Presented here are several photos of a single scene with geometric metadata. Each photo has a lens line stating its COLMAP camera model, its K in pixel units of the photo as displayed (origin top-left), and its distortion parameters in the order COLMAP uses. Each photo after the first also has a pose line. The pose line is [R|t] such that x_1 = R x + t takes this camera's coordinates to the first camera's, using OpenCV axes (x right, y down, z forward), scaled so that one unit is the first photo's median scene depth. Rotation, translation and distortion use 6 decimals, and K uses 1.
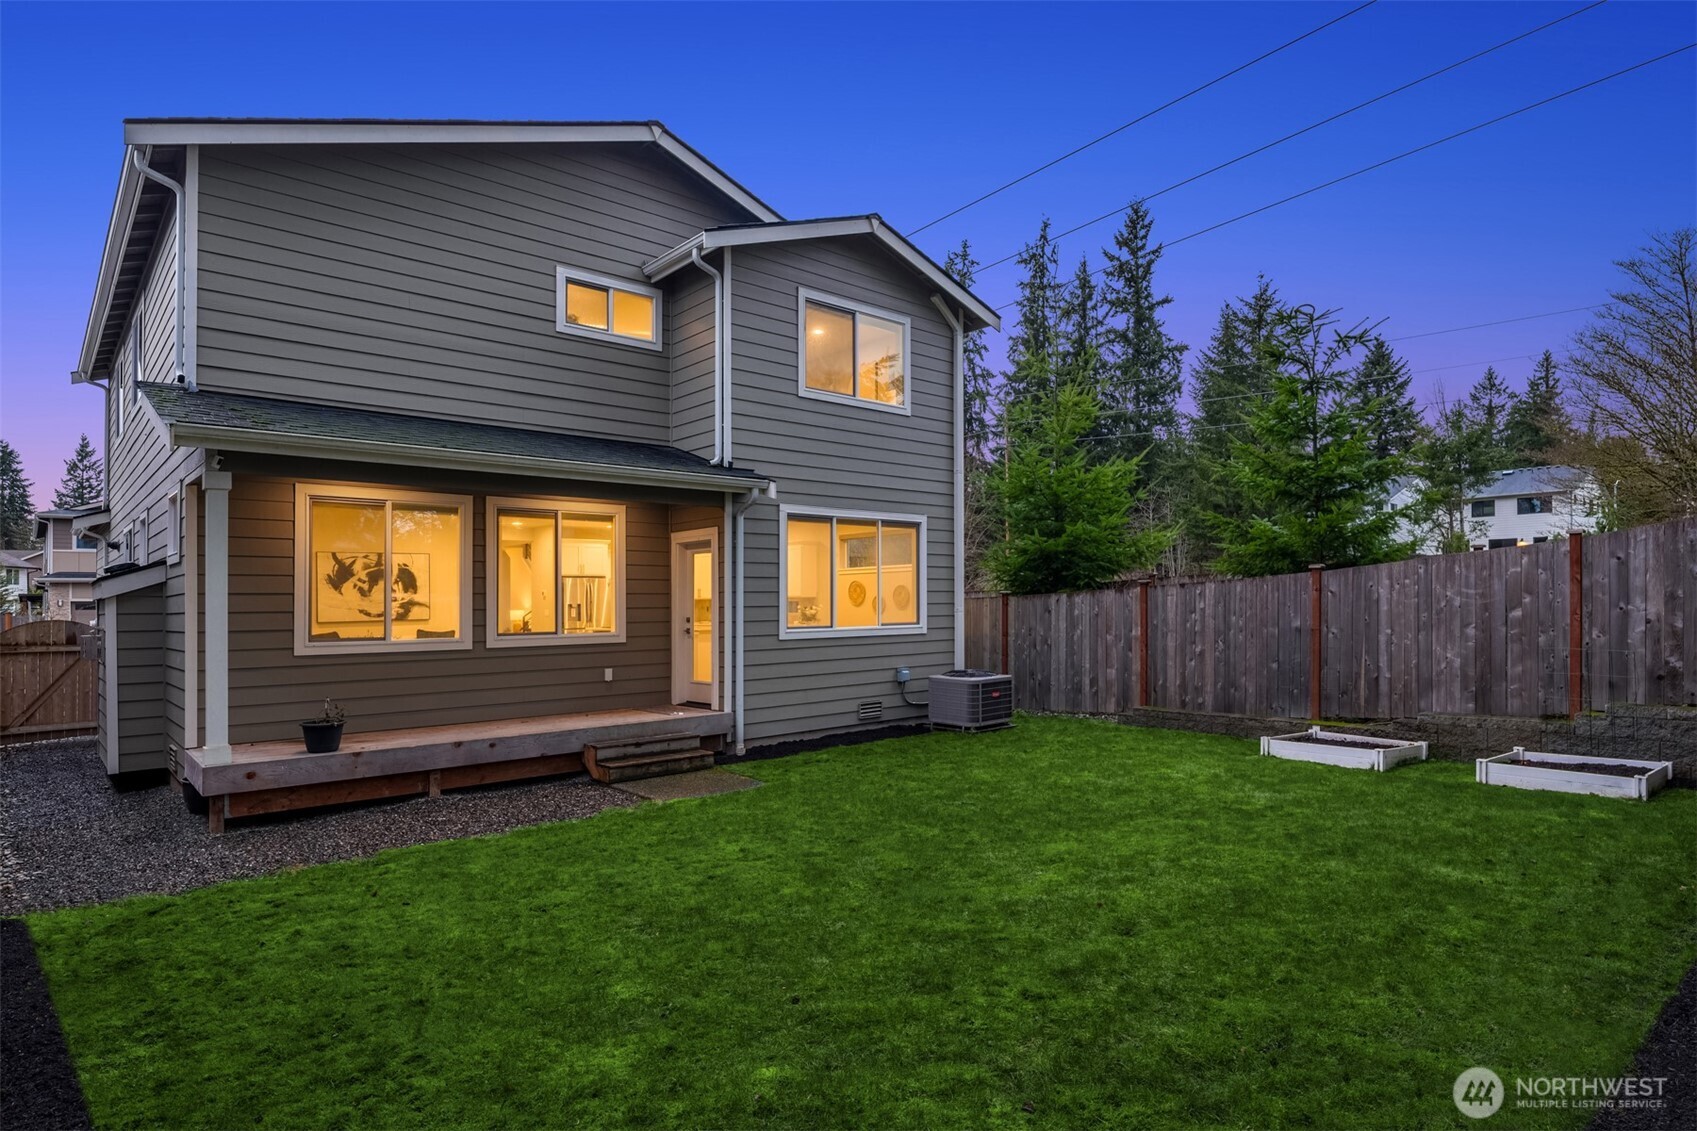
lens RADIAL K [[917.9, 0, 850.6], [0, 917.9, 589.5], [0, 0, 1]] dist [0.001499, -0.000243]
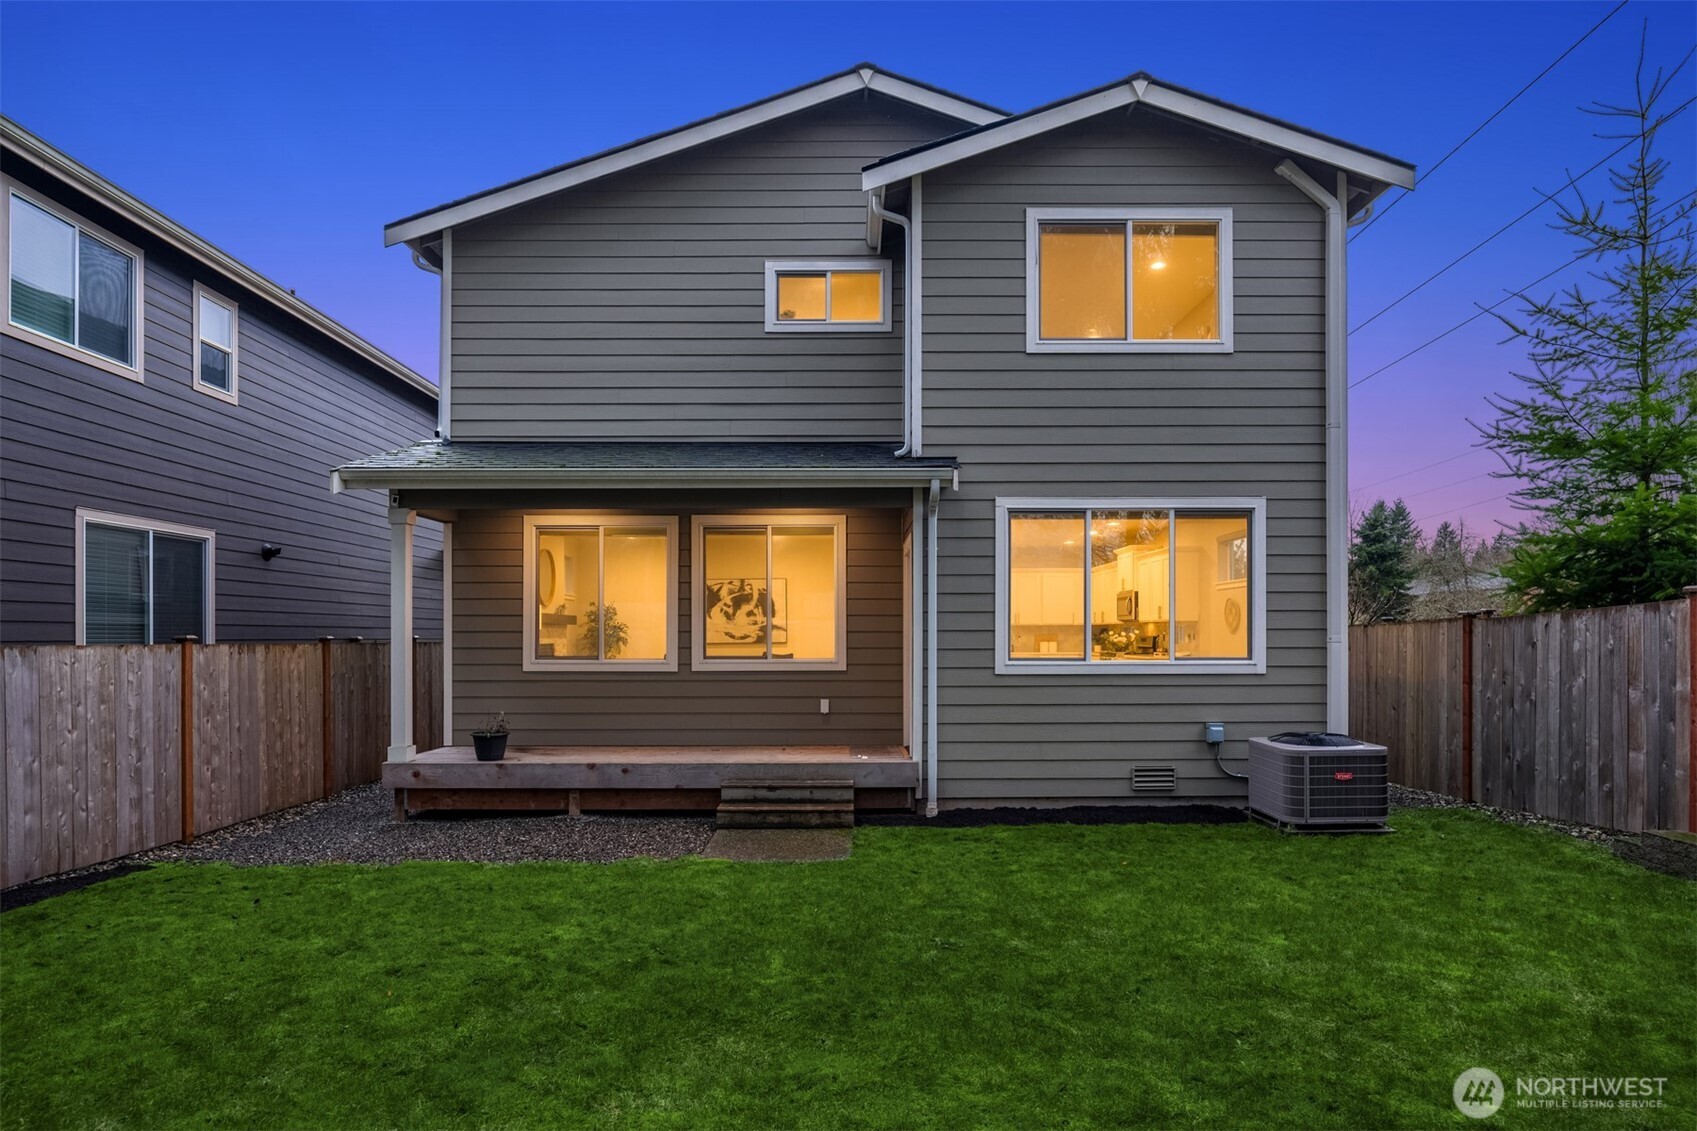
lens RADIAL K [[920.8, 0, 856.6], [0, 920.8, 622.8], [0, 0, 1]] dist [-0.000265, -0.000772]
pose [[0.753005, 0.000656, -0.658015, 0.345638], [0.002810, 0.999987, 0.004213, 0.008156], [0.658009, -0.005021, 0.752993, 0.344365]]
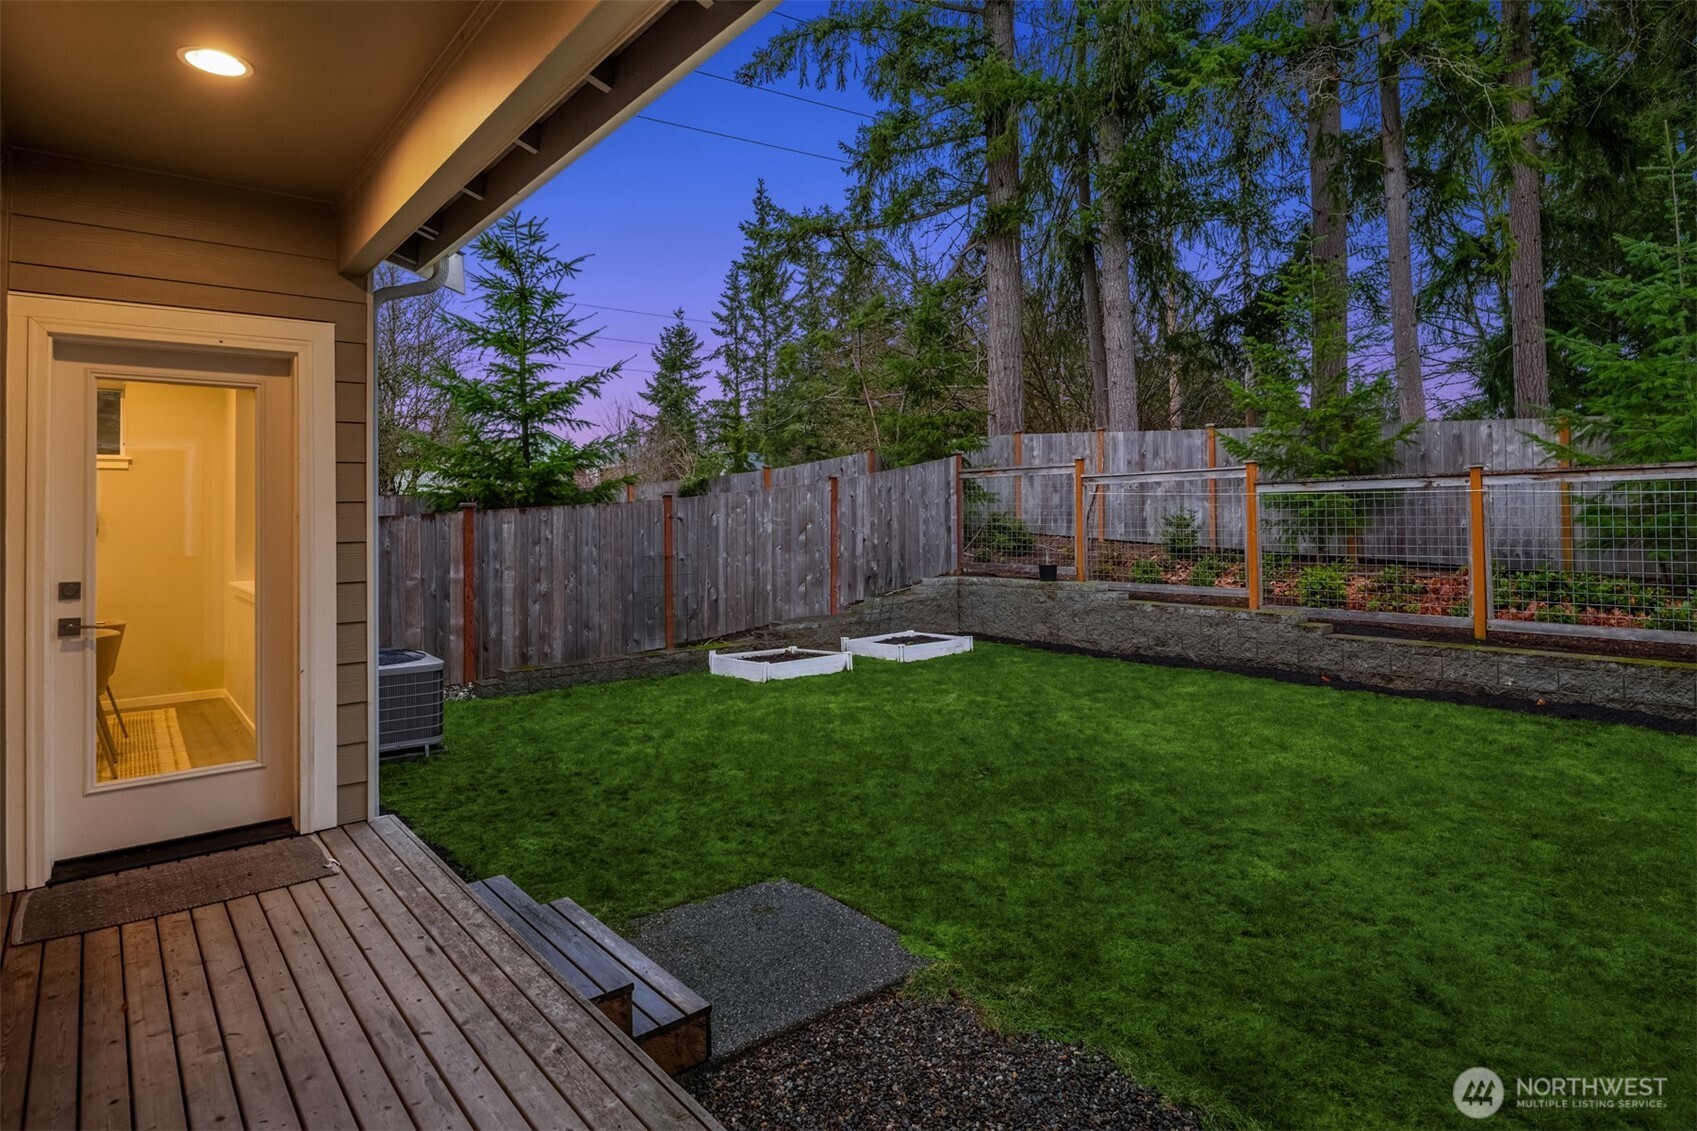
lens RADIAL K [[923.3, 0, 851.1], [0, 923.3, 520.4], [0, 0, 1]] dist [-0.000981, -0.000807]
pose [[0.037825, 0.009963, 0.999235, -0.480996], [0.001180, 0.999949, -0.010015, 0.013409], [-0.999284, 0.001558, 0.037811, 0.750404]]
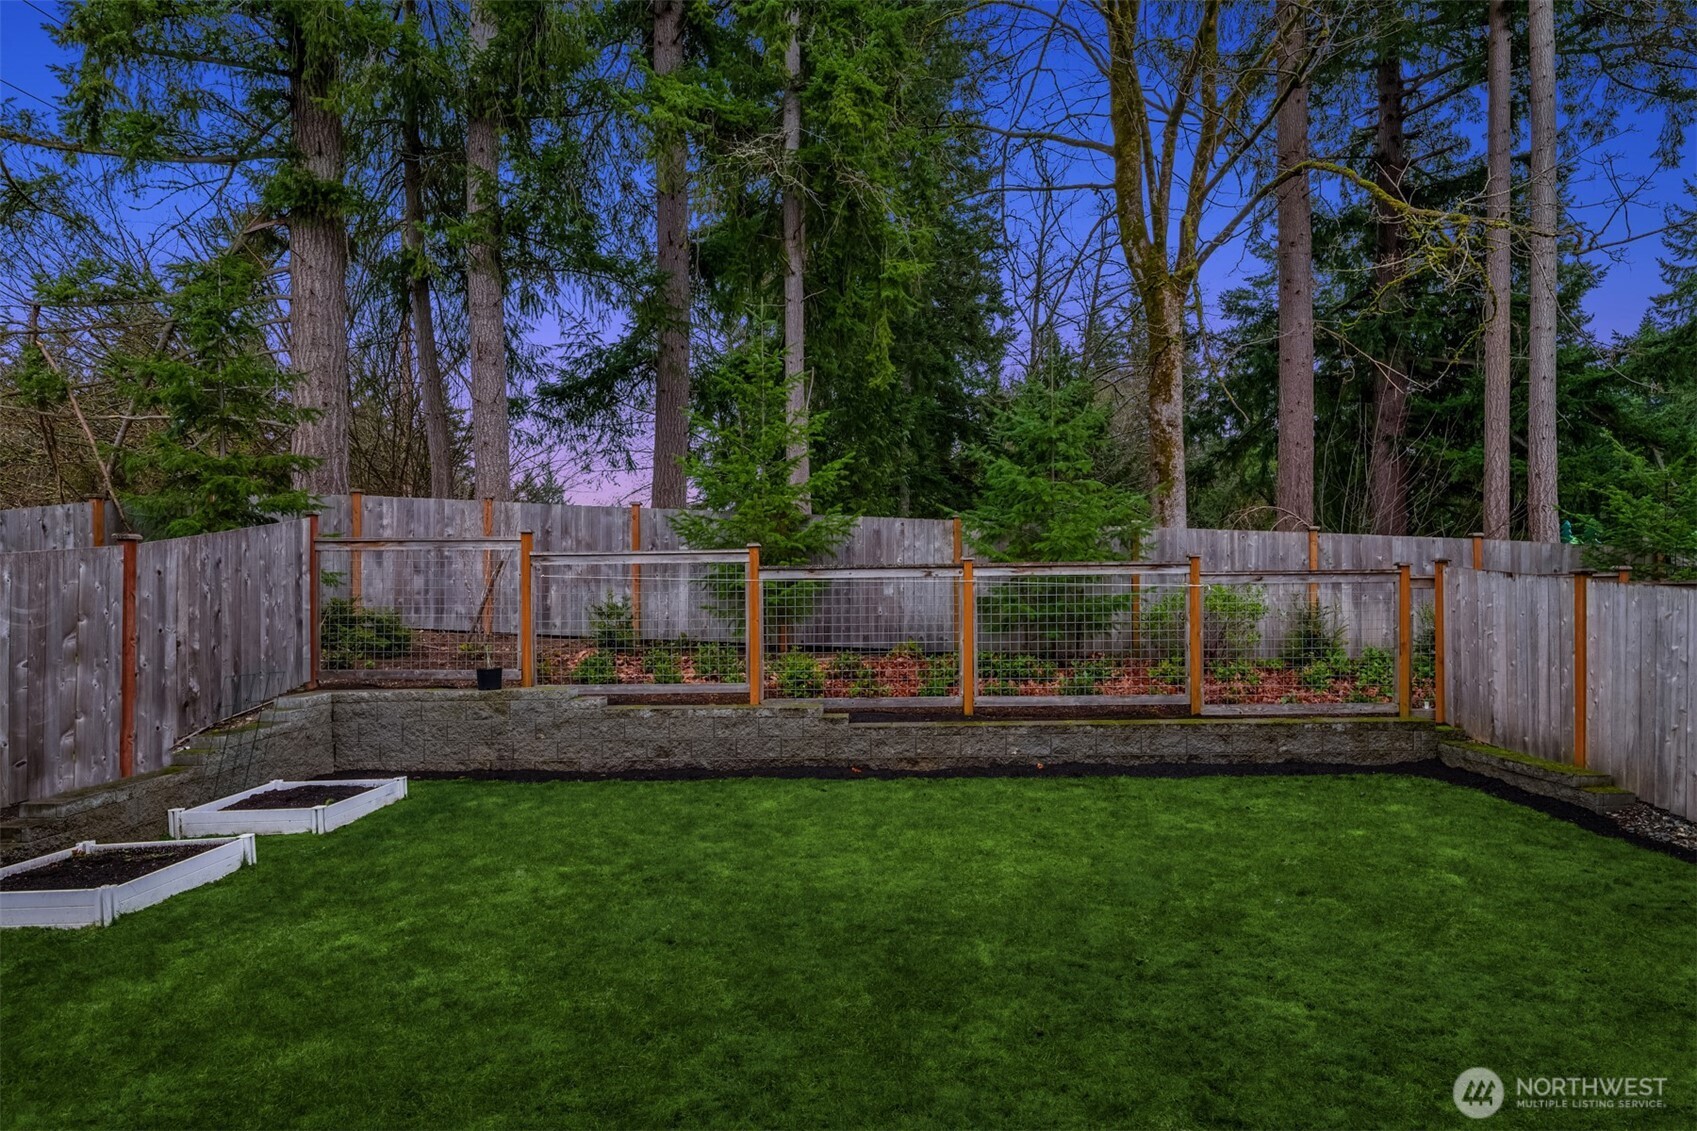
lens RADIAL K [[920.8, 0, 856.6], [0, 920.8, 622.8], [0, 0, 1]] dist [-0.000265, -0.000772]
pose [[-0.742989, 0.001234, 0.669303, -0.184281], [0.012502, 0.999849, 0.012036, 0.008418], [-0.669187, 0.017310, -0.742892, 0.954211]]
